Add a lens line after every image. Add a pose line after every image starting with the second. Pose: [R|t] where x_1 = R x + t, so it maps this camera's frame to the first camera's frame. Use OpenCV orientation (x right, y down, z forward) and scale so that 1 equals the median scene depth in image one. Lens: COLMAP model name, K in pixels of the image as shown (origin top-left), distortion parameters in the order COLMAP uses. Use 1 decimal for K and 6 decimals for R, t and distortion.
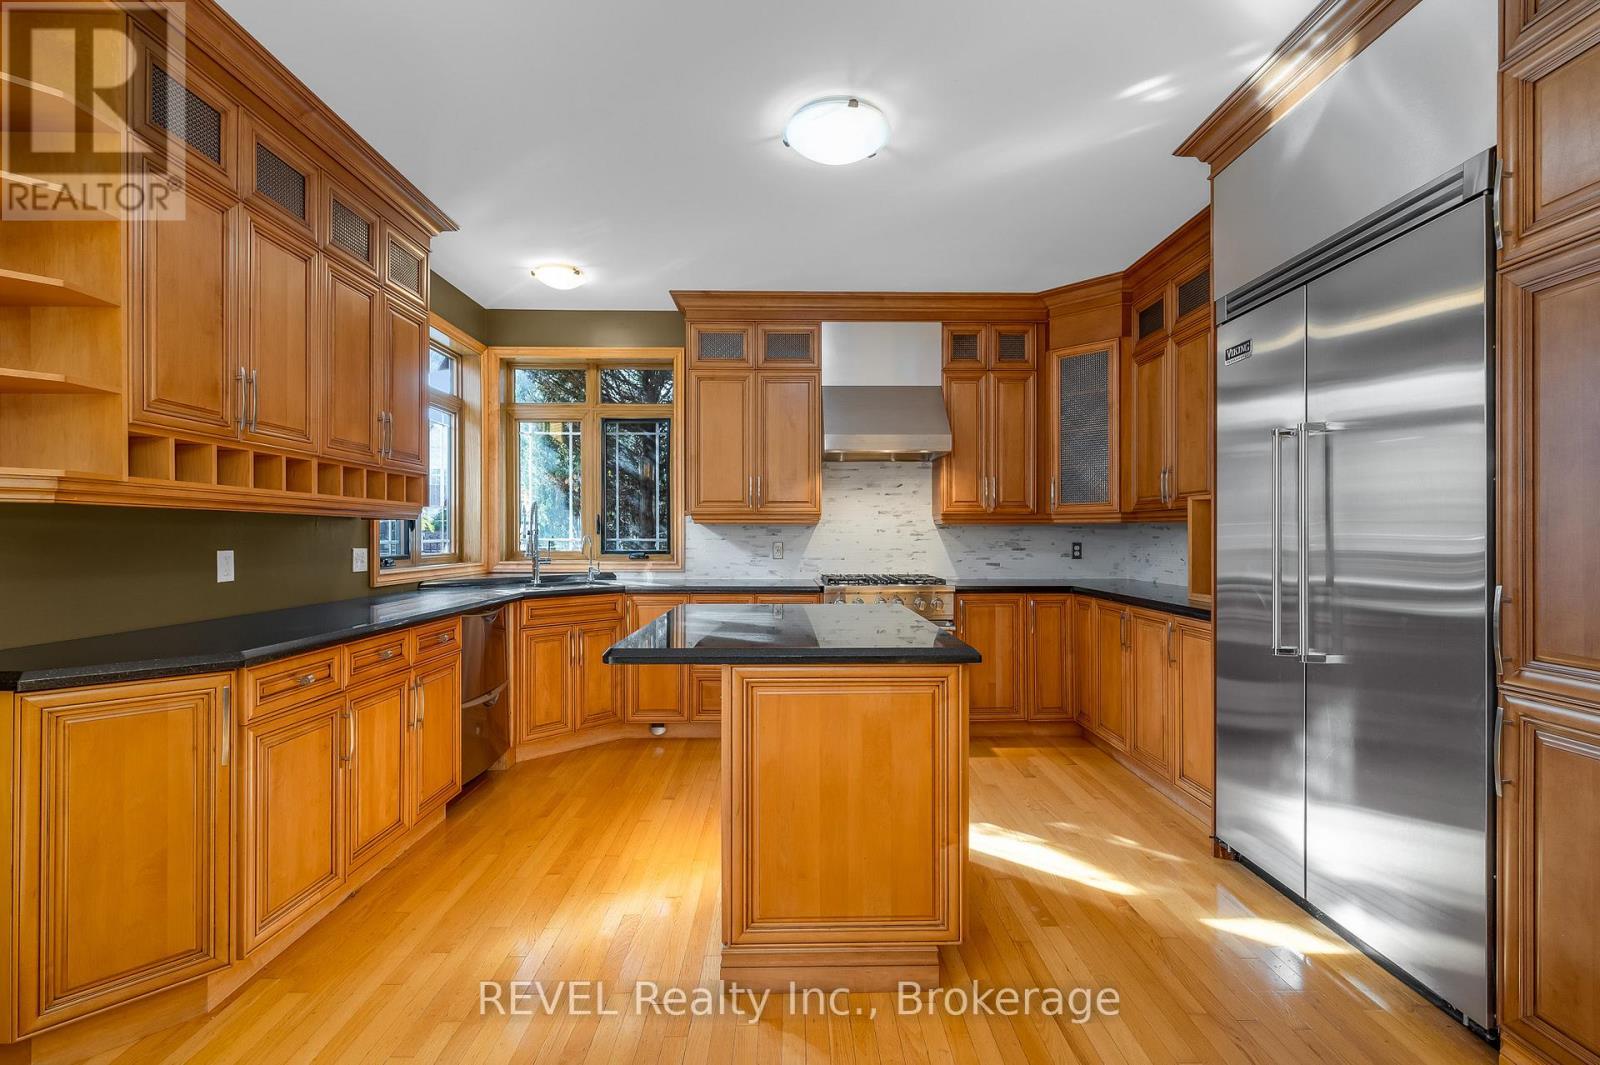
lens RADIAL K [[712.3, 0, 840.2], [0, 712.3, 535.8], [0, 0, 1]] dist [-0.006631, 0.001737]
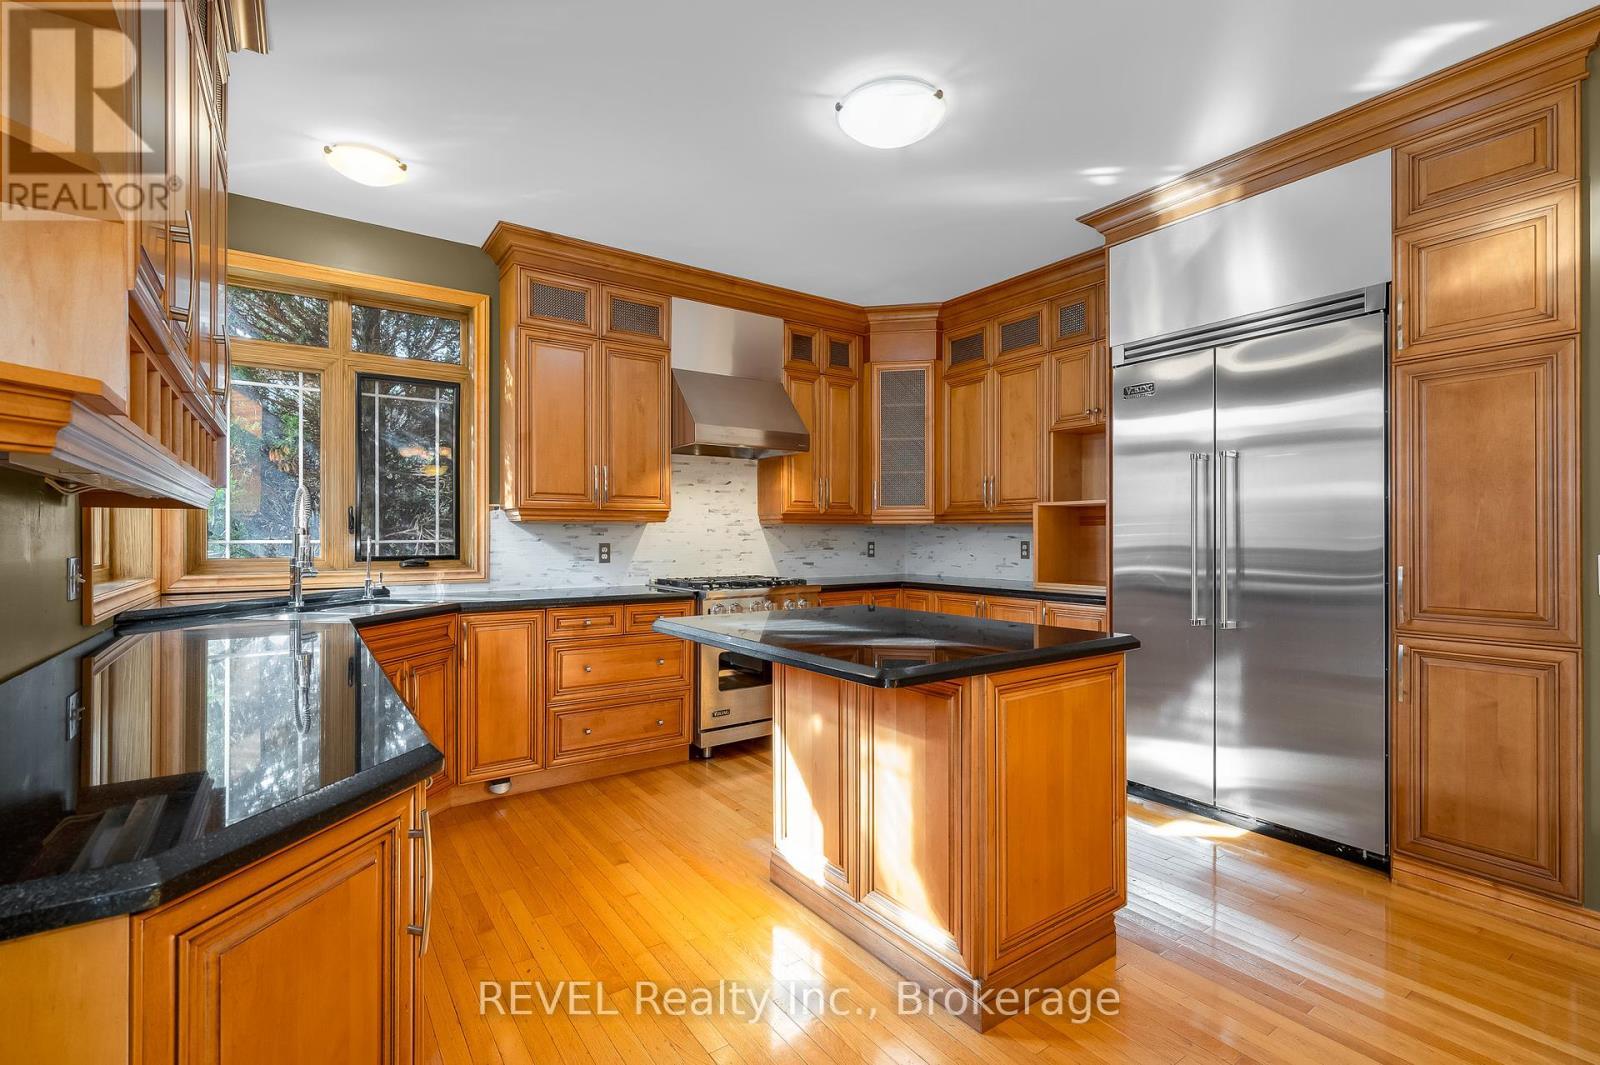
lens RADIAL K [[712.3, 0, 848.7], [0, 712.3, 534.5], [0, 0, 1]] dist [-0.006631, 0.001737]
pose [[0.830359, 0.000912, 0.557228, -0.342366], [0.000482, 0.999997, -0.002356, 0.000518], [-0.557229, 0.002225, 0.830356, 0.136983]]
